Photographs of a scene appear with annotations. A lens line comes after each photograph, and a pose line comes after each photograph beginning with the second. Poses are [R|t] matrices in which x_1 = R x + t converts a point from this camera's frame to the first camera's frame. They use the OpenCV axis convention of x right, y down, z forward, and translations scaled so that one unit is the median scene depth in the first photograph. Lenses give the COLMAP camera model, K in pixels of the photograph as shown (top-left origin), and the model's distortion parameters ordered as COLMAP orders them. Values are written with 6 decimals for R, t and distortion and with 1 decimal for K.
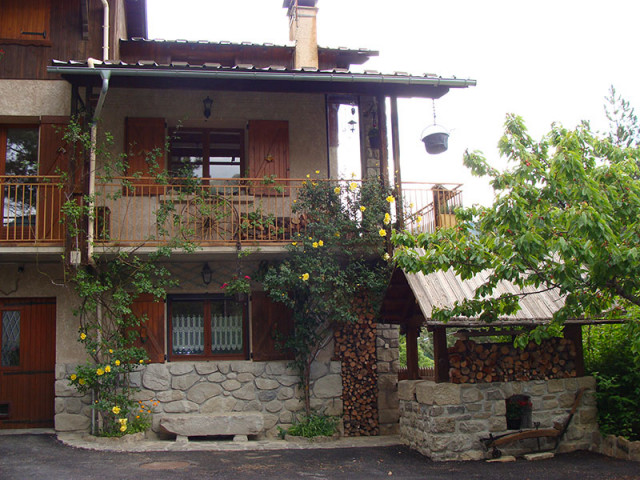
lens RADIAL K [[713.6, 0, 319.6], [0, 713.6, 240.9], [0, 0, 1]] dist [-0.152035, 0.000000]
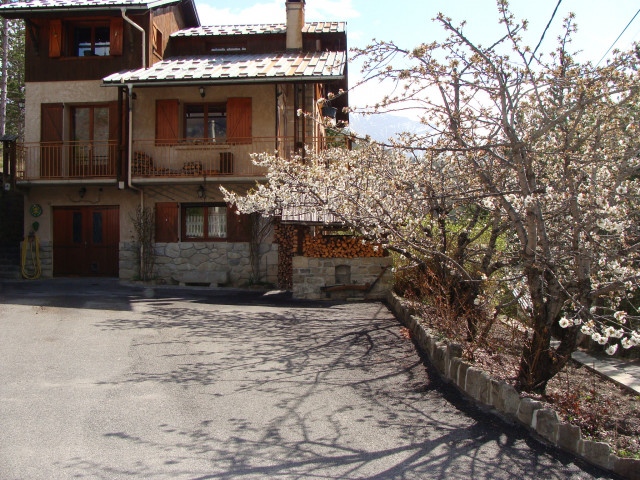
lens RADIAL K [[713.6, 0, 320.1], [0, 713.6, 239.4], [0, 0, 1]] dist [-0.152035, 0.000000]
pose [[0.968699, 0.023990, -0.247077, 0.574095], [0.013506, 0.988752, 0.148954, -0.096233], [0.247871, -0.147628, 0.957479, -0.624681]]
